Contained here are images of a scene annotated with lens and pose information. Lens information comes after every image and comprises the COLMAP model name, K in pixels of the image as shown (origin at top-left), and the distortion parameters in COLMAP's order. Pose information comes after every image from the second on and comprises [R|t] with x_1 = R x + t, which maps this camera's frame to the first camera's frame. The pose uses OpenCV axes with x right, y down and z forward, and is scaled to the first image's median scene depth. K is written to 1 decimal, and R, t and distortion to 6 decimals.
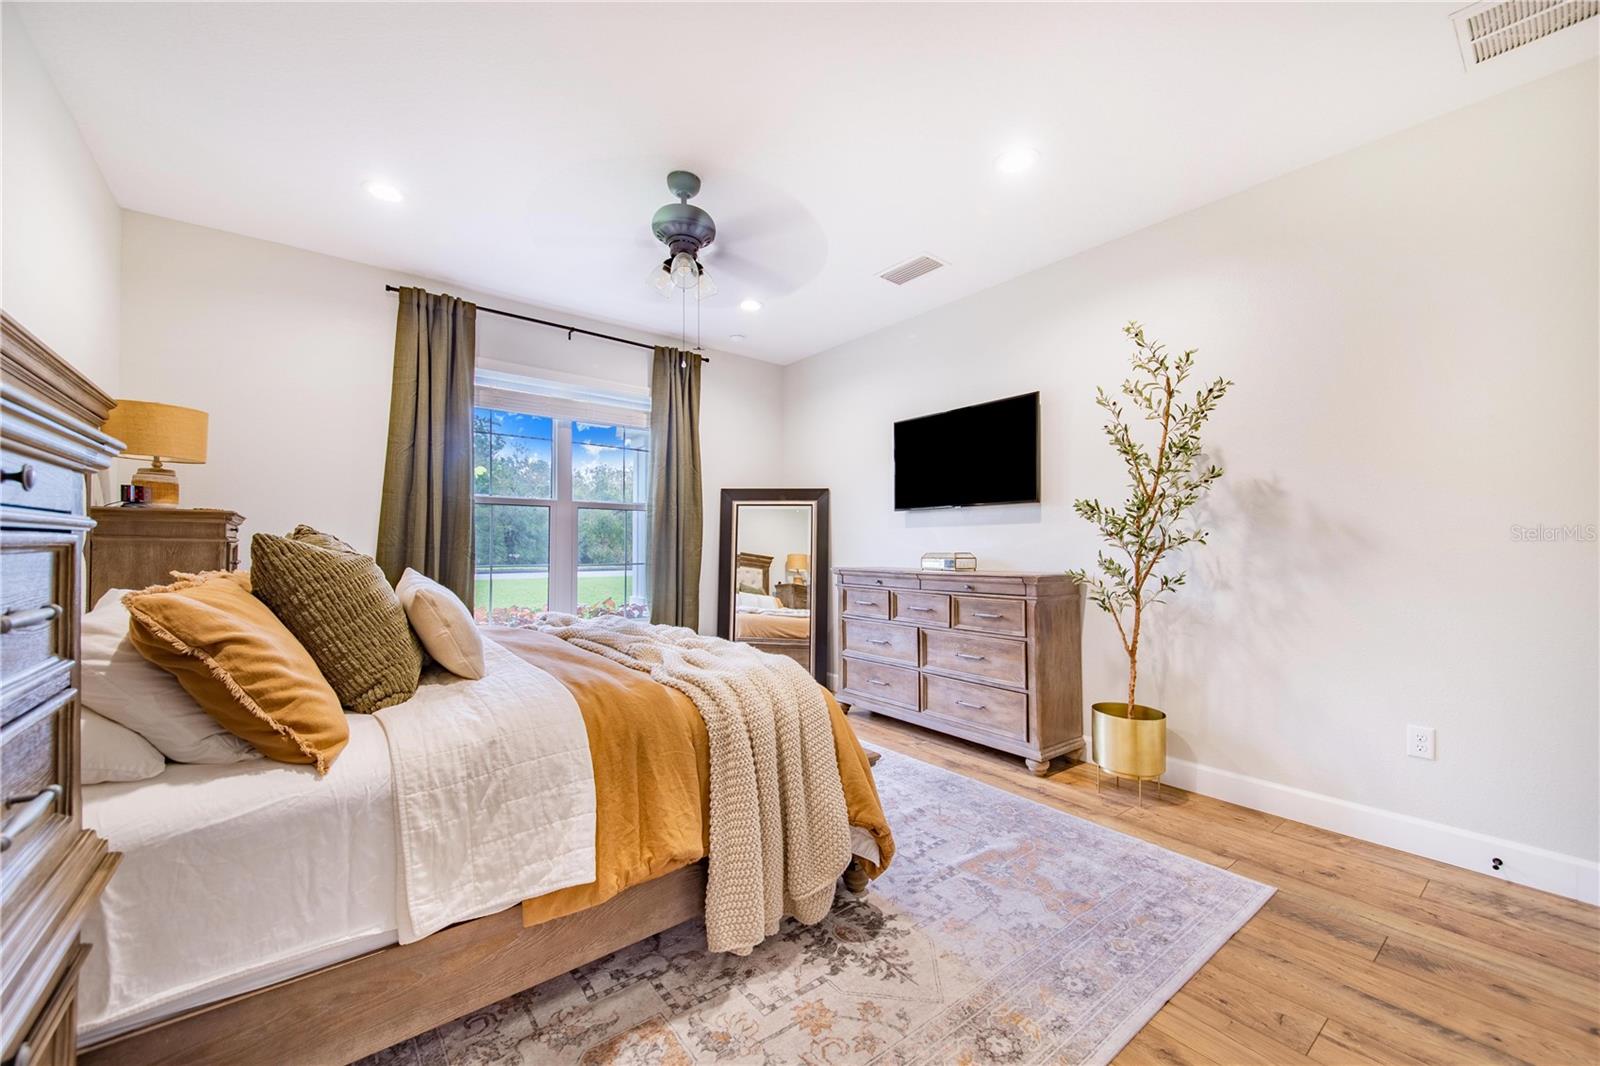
lens RADIAL K [[632.7, 0, 804.8], [0, 632.7, 540.7], [0, 0, 1]] dist [0.015716, -0.000415]
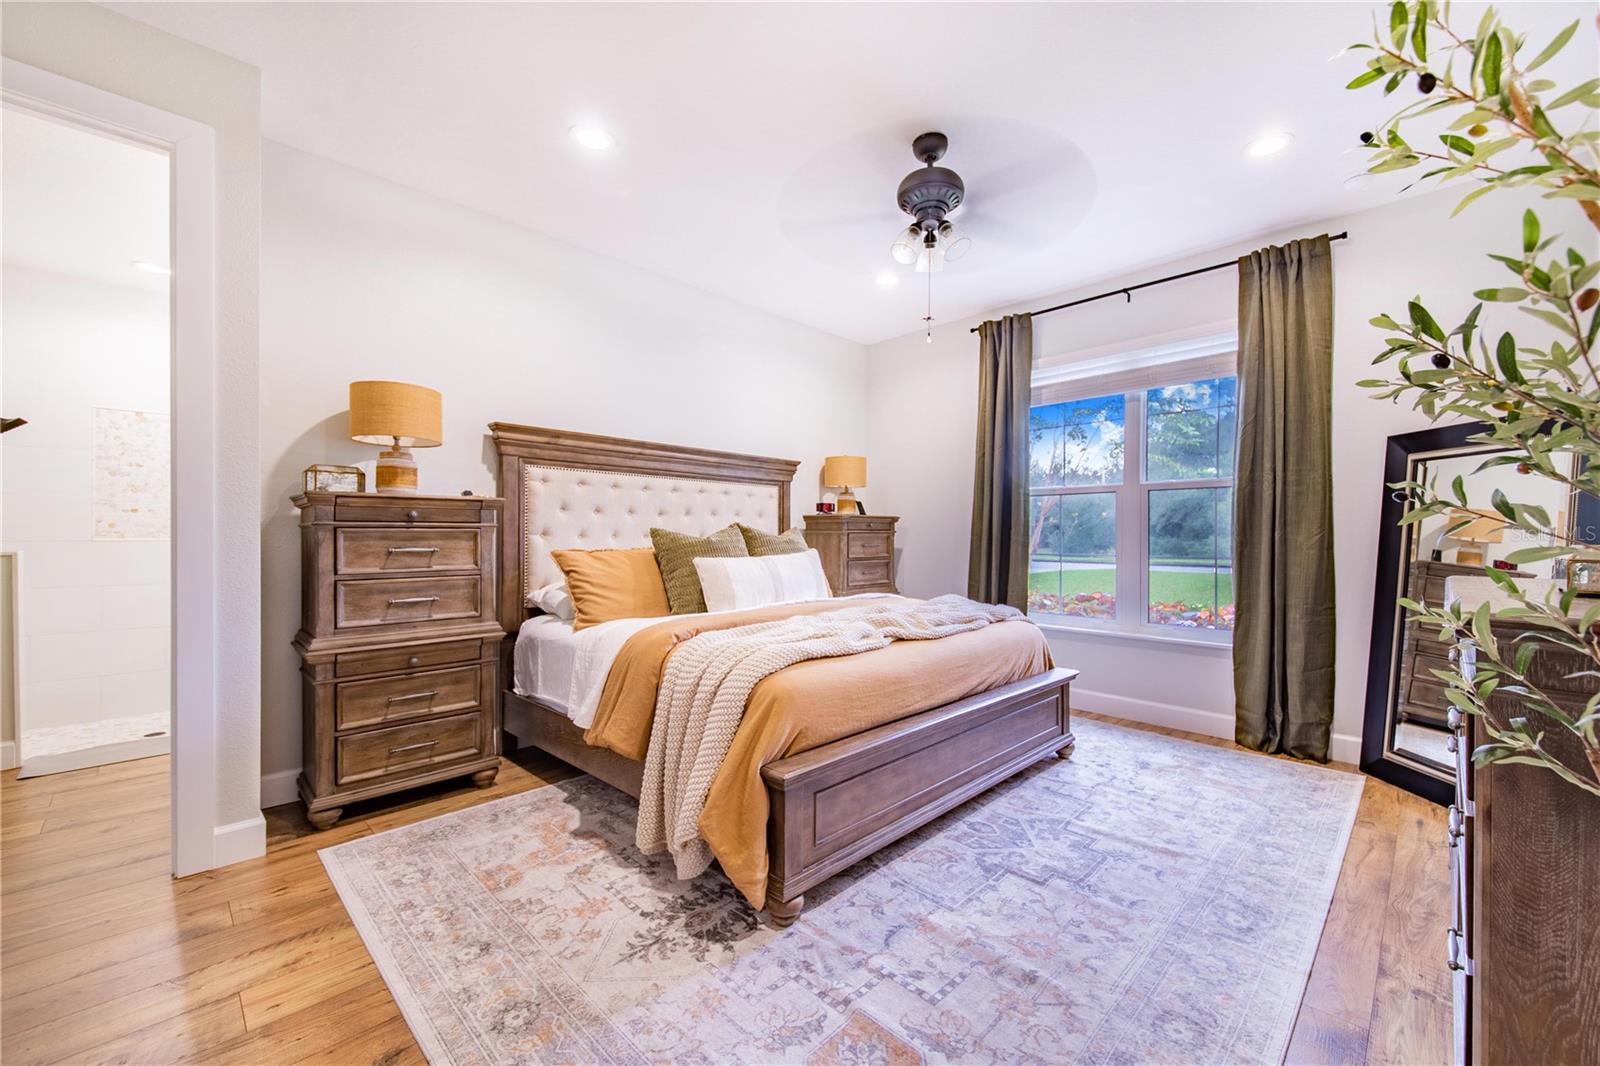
lens RADIAL K [[632.7, 0, 813.2], [0, 632.7, 537.3], [0, 0, 1]] dist [0.015716, -0.000415]
pose [[0.124608, -0.005673, -0.992190, 0.907507], [0.007478, 0.999961, -0.004778, 0.024246], [0.992178, -0.006824, 0.124645, 0.889586]]
